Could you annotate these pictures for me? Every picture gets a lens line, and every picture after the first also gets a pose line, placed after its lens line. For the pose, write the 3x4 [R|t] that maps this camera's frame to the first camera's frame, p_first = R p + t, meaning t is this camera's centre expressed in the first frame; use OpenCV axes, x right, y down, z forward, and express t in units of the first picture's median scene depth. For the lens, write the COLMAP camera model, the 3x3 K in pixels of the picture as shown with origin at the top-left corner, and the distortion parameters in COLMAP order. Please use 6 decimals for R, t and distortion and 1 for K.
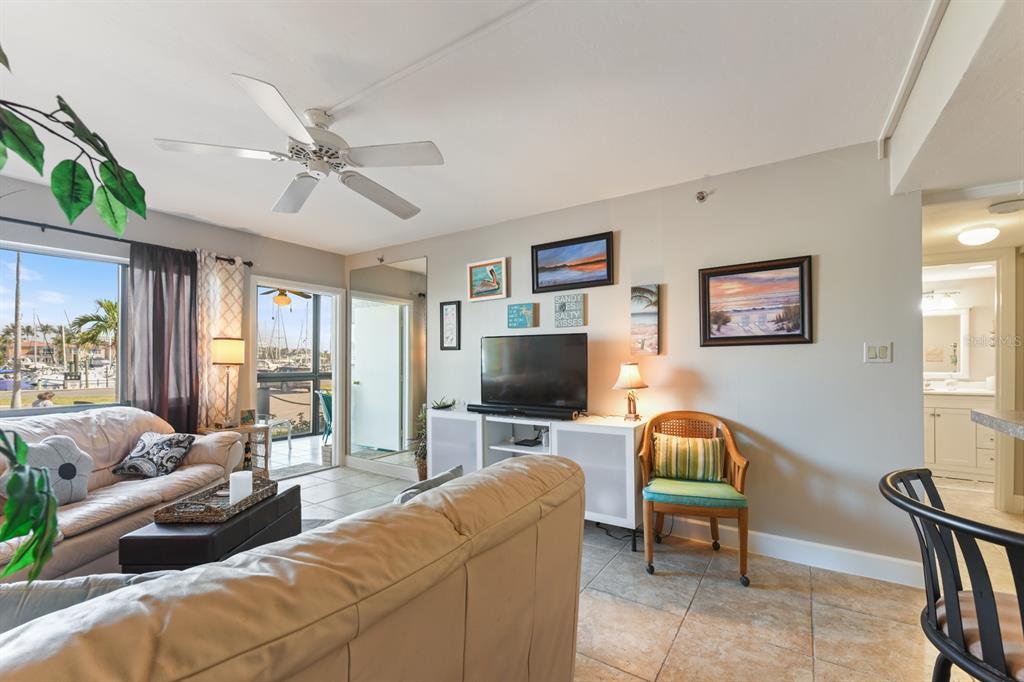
lens RADIAL K [[429.4, 0, 510.9], [0, 429.4, 359.6], [0, 0, 1]] dist [0.000188, -0.000820]
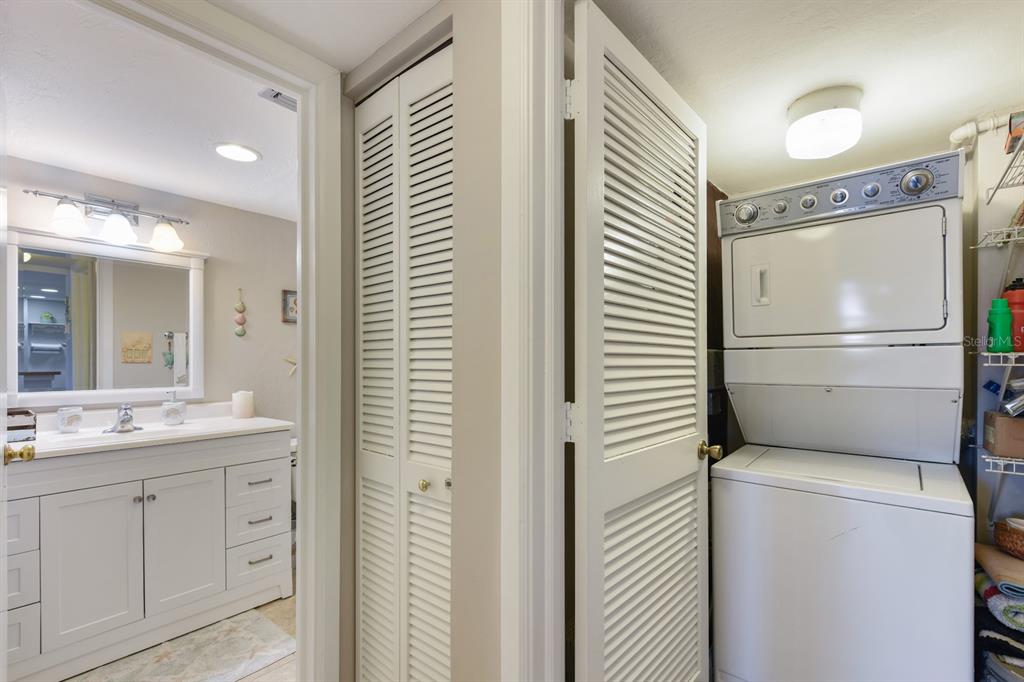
lens RADIAL K [[468.3, 0, 520.7], [0, 468.3, 363.8], [0, 0, 1]] dist [-0.001122, -0.000058]
pose [[0.094803, 0.001528, 0.995495, 0.555840], [-0.008417, 0.999964, -0.000734, 0.001971], [-0.995460, -0.008310, 0.094812, 0.577354]]
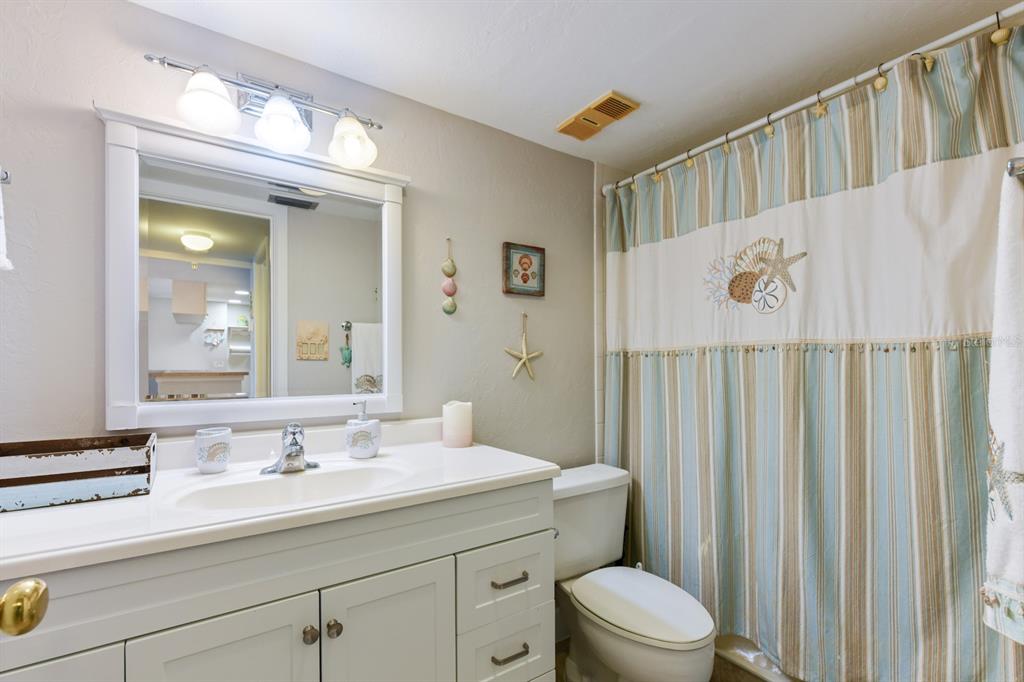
lens RADIAL K [[461.4, 0, 514.0], [0, 461.4, 368.7], [0, 0, 1]] dist [0.000699, 0.000046]
pose [[0.365689, -0.001940, 0.930735, 0.781278], [-0.008064, 0.999954, 0.005252, 0.010905], [-0.930702, -0.009426, 0.365656, 0.797845]]
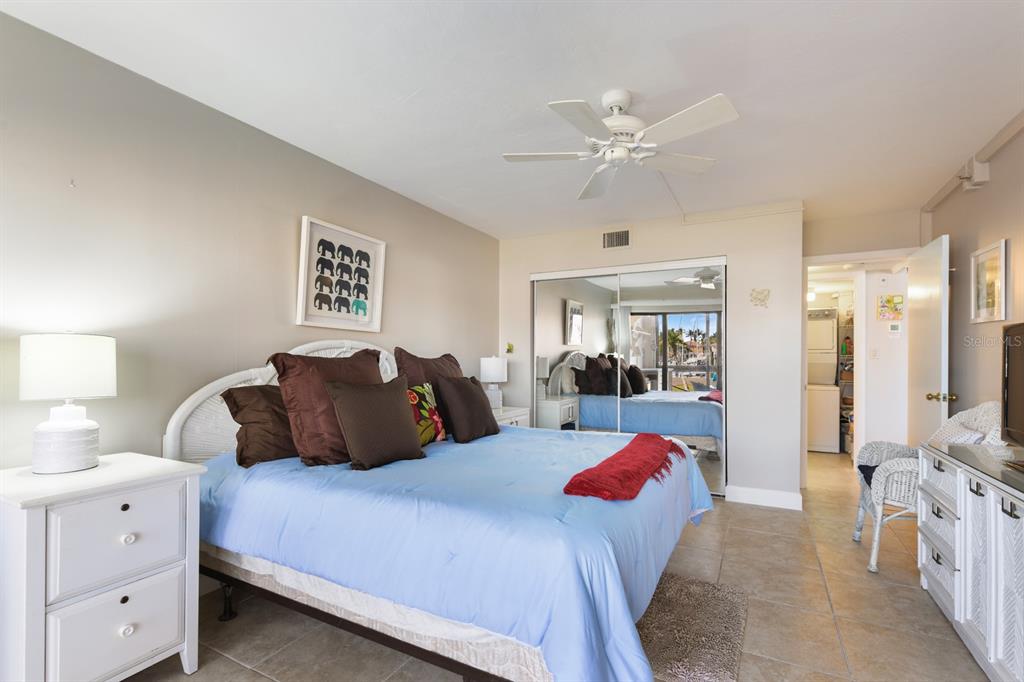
lens RADIAL K [[468.3, 0, 520.7], [0, 468.3, 363.8], [0, 0, 1]] dist [-0.001122, -0.000058]
pose [[-0.110788, -0.009540, 0.993798, -0.277273], [-0.012372, 0.999890, 0.008219, 0.015695], [-0.993767, -0.011385, -0.110894, 1.309544]]
